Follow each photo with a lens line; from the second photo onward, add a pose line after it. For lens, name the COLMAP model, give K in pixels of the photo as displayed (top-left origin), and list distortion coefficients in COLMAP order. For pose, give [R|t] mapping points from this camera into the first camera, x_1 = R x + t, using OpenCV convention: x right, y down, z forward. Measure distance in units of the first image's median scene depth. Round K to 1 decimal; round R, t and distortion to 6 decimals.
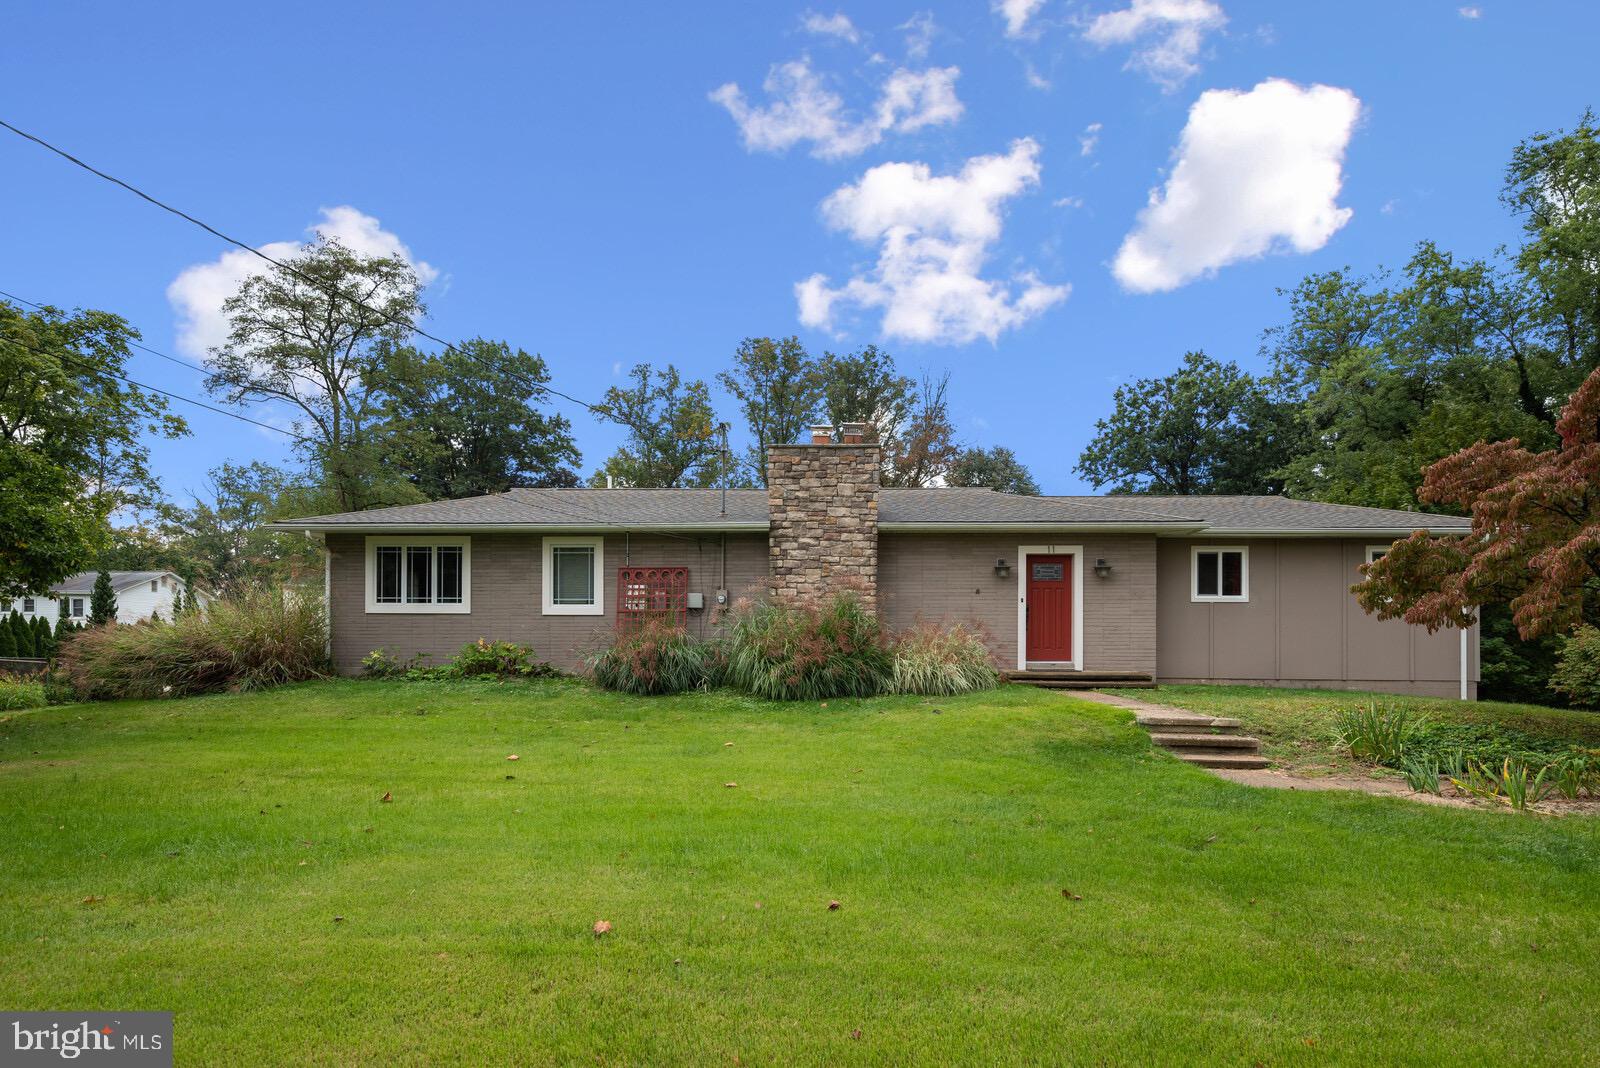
lens RADIAL K [[890.0, 0, 802.5], [0, 890.0, 517.3], [0, 0, 1]] dist [0.005660, 0.000888]
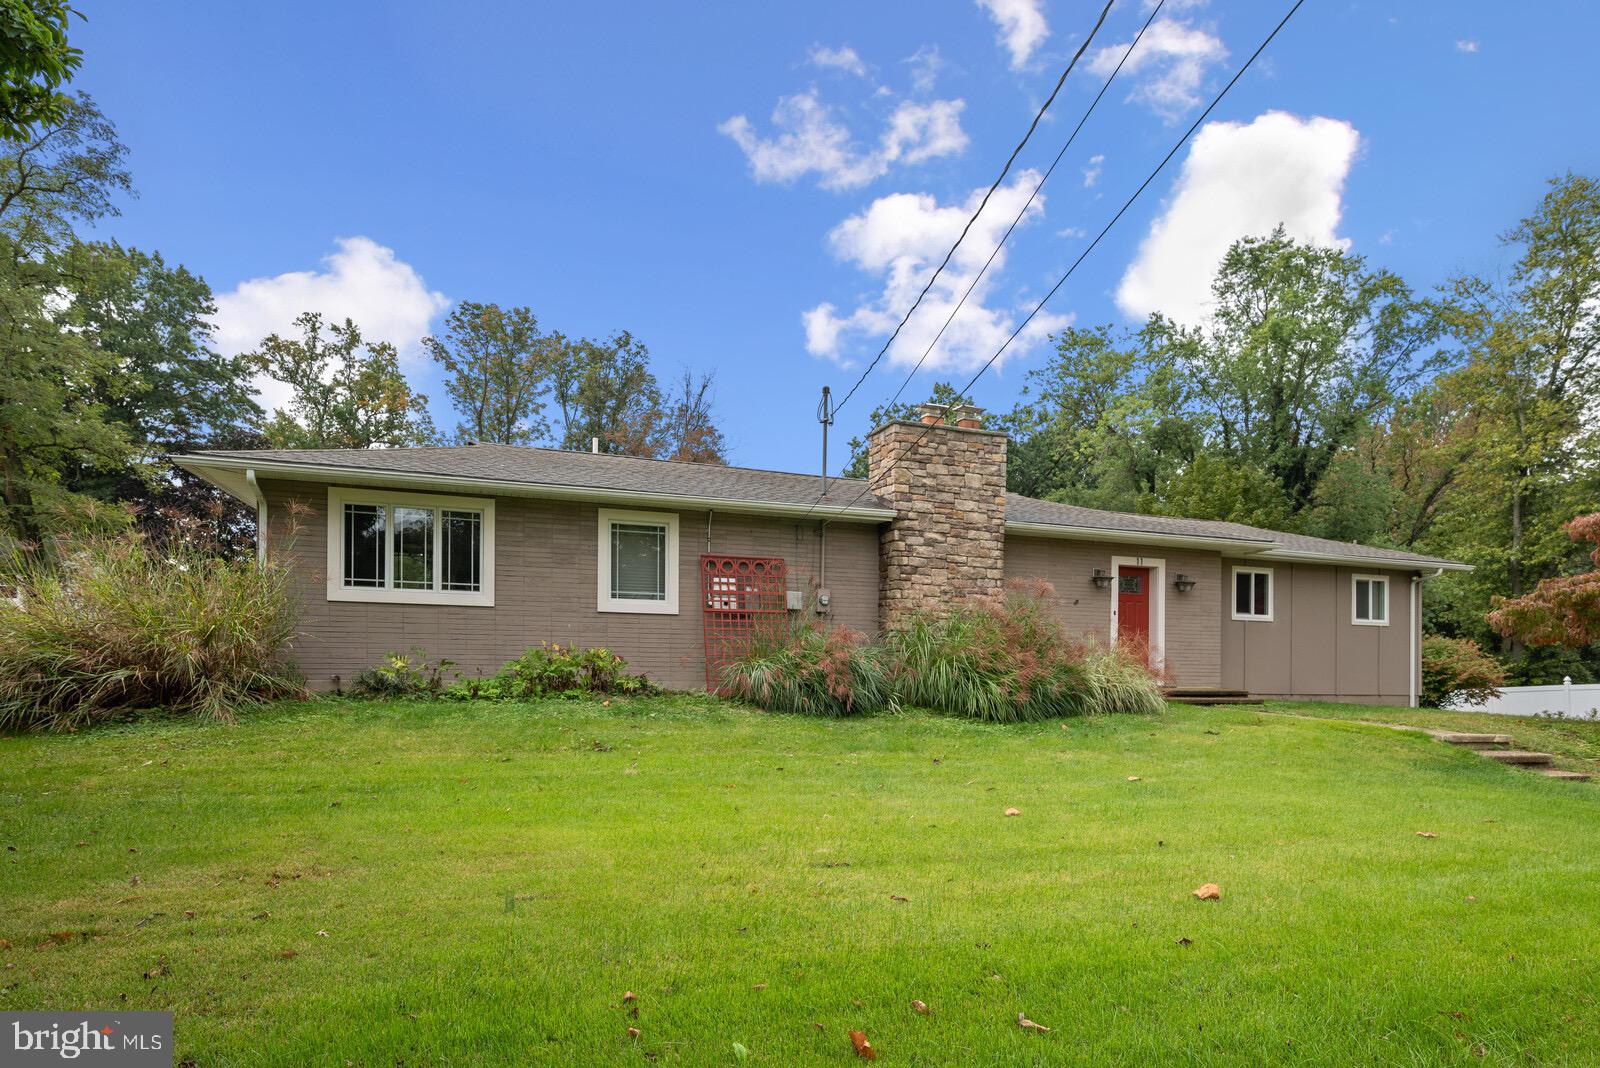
lens RADIAL K [[914.3, 0, 800.0], [0, 914.3, 534.0], [0, 0, 1]] dist [-0.006533, -0.001046]
pose [[0.916312, 0.066482, 0.394908, -0.448855], [-0.069122, 0.997580, -0.007555, 0.038733], [-0.394455, -0.020374, 0.918689, 0.230118]]
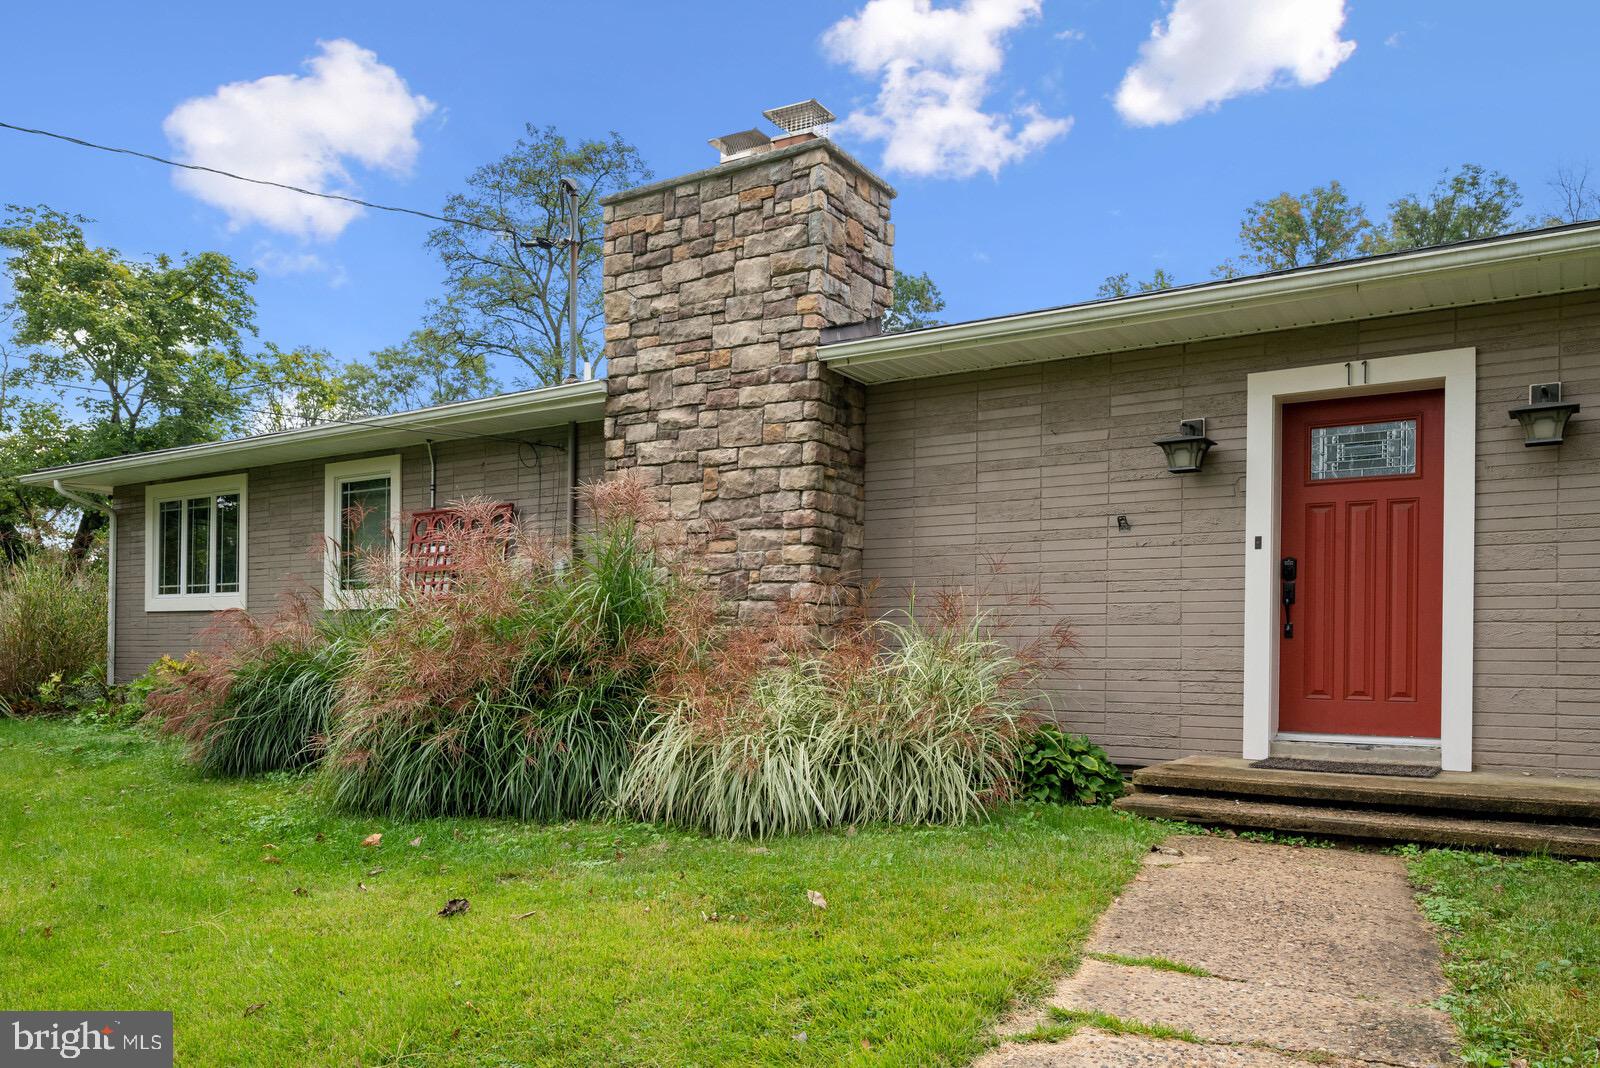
lens RADIAL K [[1165.8, 0, 805.4], [0, 1165.8, 568.0], [0, 0, 1]] dist [0.001432, 0.001645]
pose [[0.866541, -0.031062, -0.498138, 0.308782], [0.052494, 0.998198, 0.029072, 0.080383], [0.496337, -0.051341, 0.866610, 0.549511]]
